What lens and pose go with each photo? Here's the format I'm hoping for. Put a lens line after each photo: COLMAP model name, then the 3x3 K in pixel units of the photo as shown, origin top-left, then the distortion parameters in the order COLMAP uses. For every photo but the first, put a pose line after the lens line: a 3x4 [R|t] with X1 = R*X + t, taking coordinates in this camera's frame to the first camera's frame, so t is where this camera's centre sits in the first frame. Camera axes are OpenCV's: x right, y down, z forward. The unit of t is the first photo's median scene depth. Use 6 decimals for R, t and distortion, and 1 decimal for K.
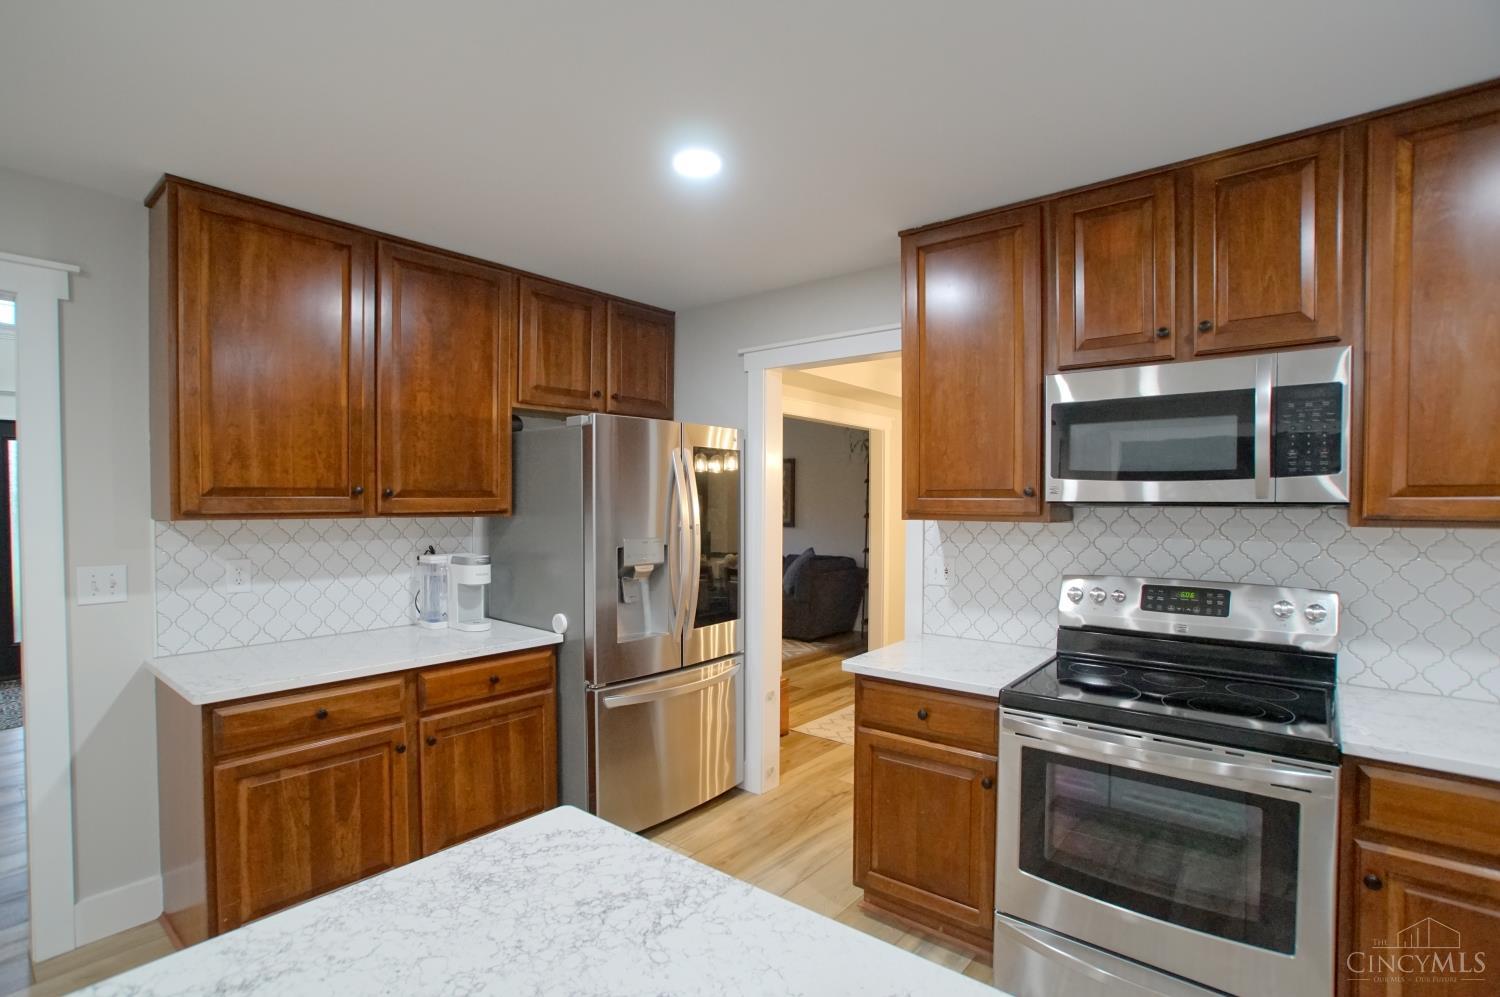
lens RADIAL K [[720.4, 0, 726.8], [0, 720.4, 517.3], [0, 0, 1]] dist [-0.081824, 0.037233]
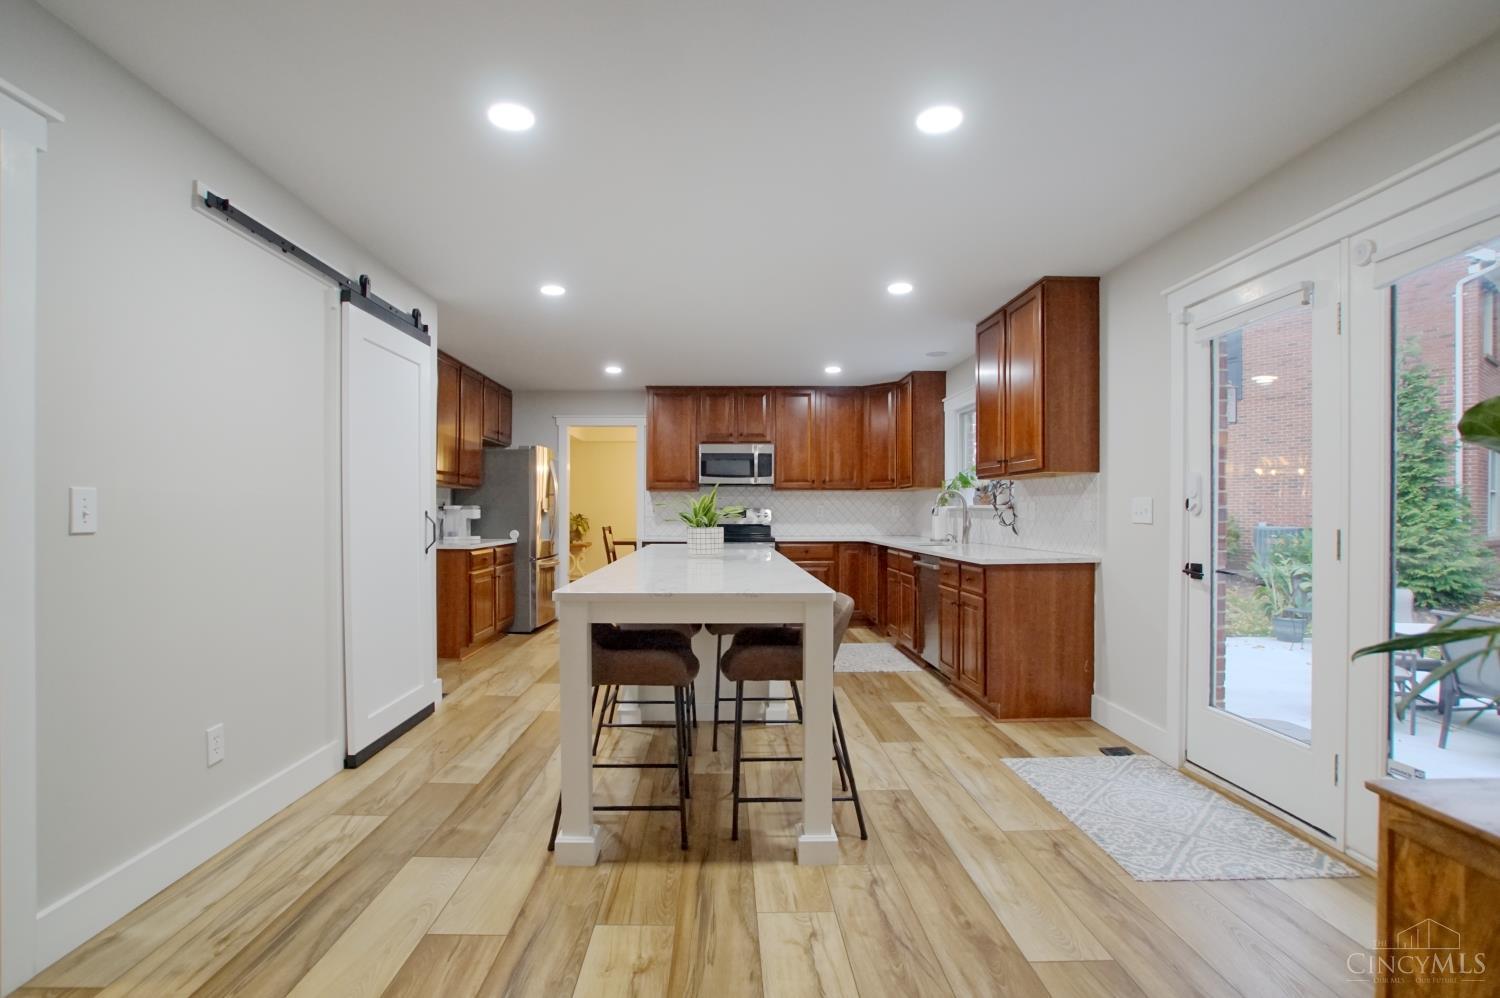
lens RADIAL K [[722.6, 0, 732.5], [0, 722.6, 513.8], [0, 0, 1]] dist [-0.083354, 0.048044]
pose [[0.743979, -0.002839, 0.668197, -1.720687], [0.015958, 0.999781, -0.013520, 0.171316], [-0.668013, 0.020722, 0.743861, -1.618570]]
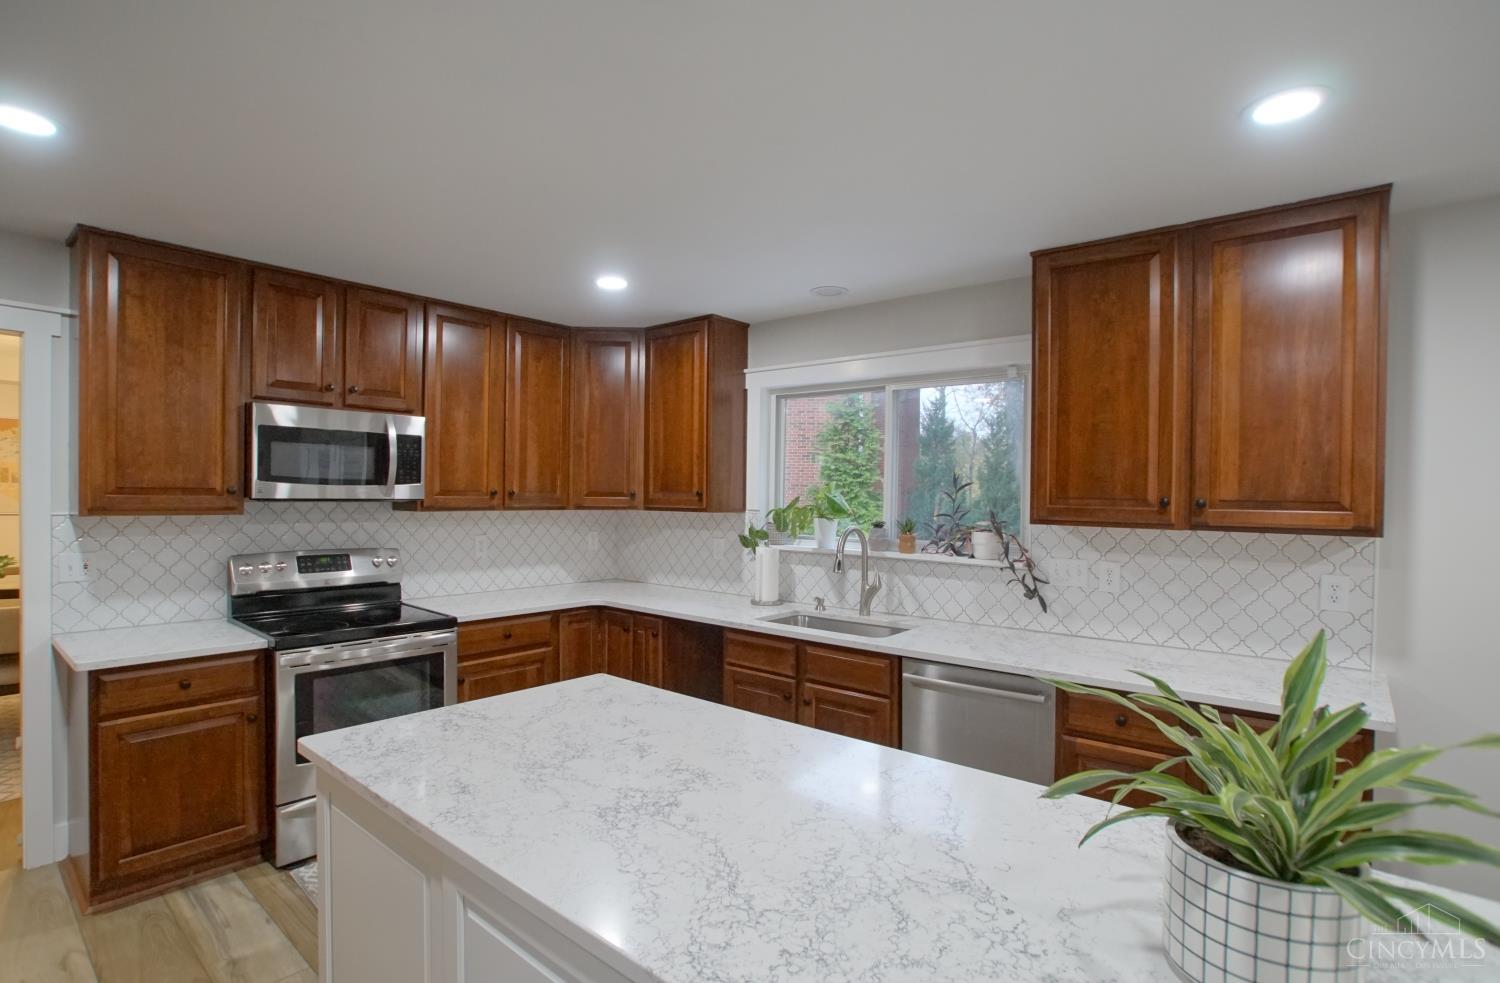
lens RADIAL K [[742.6, 0, 753.9], [0, 742.6, 512.6], [0, 0, 1]] dist [-0.046054, 0.000640]
pose [[-0.019806, -0.025327, 0.999483, -0.960888], [0.009725, 0.999627, 0.025524, -0.022510], [-0.999757, 0.010226, -0.019553, 0.109025]]
